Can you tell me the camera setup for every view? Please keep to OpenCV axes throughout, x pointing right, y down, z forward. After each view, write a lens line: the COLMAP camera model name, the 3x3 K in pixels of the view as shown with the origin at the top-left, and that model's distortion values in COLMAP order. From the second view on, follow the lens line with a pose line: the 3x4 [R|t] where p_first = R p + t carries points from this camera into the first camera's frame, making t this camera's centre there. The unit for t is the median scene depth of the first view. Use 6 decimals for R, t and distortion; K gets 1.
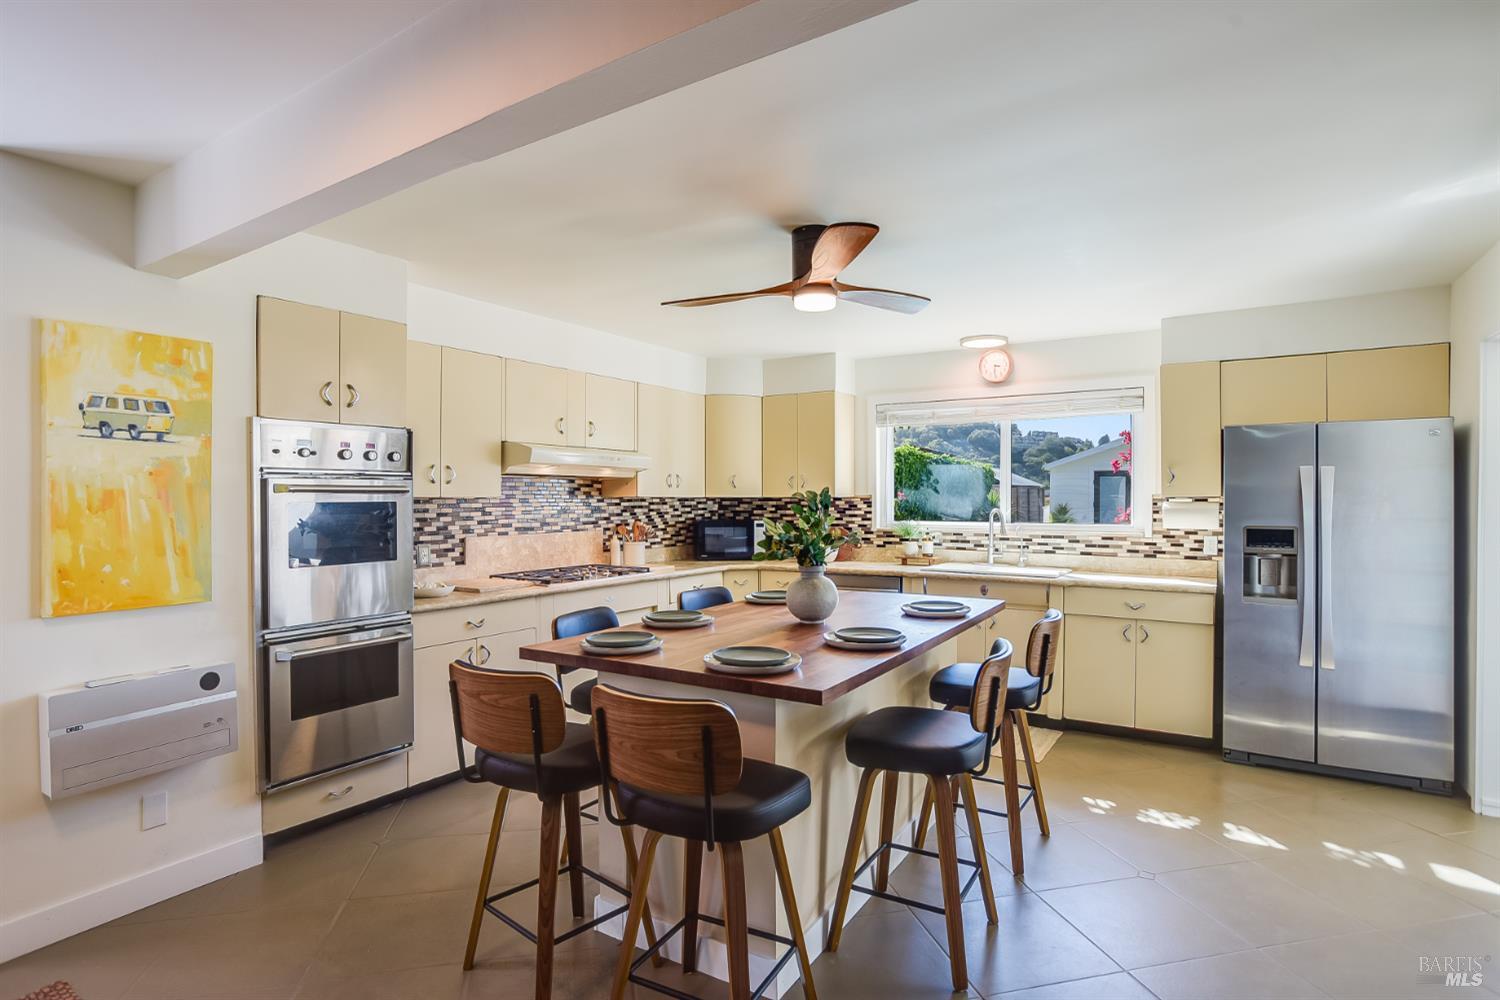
lens RADIAL K [[778.1, 0, 750.0], [0, 778.1, 500.0], [0, 0, 1]] dist [-0.033578, 0.000281]
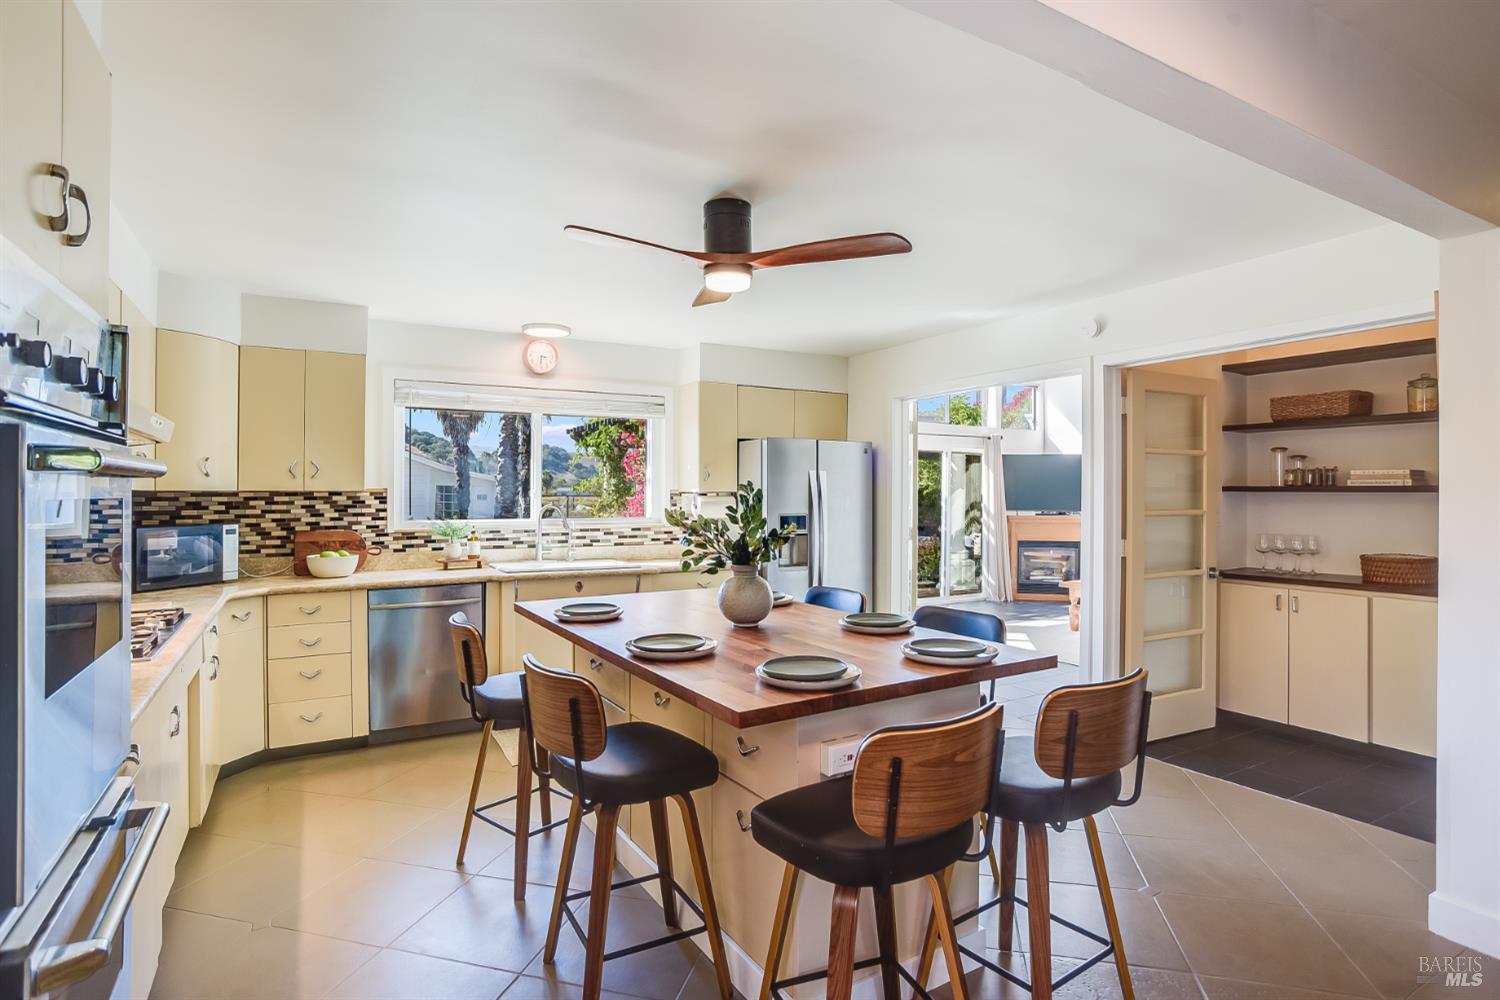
lens RADIAL K [[765.8, 0, 728.8], [0, 765.8, 498.5], [0, 0, 1]] dist [-0.016702, 0.000890]
pose [[0.476214, -0.003364, 0.879323, -0.432798], [0.000776, 0.999994, 0.003405, 0.001726], [-0.879329, -0.000939, 0.476213, 0.349936]]
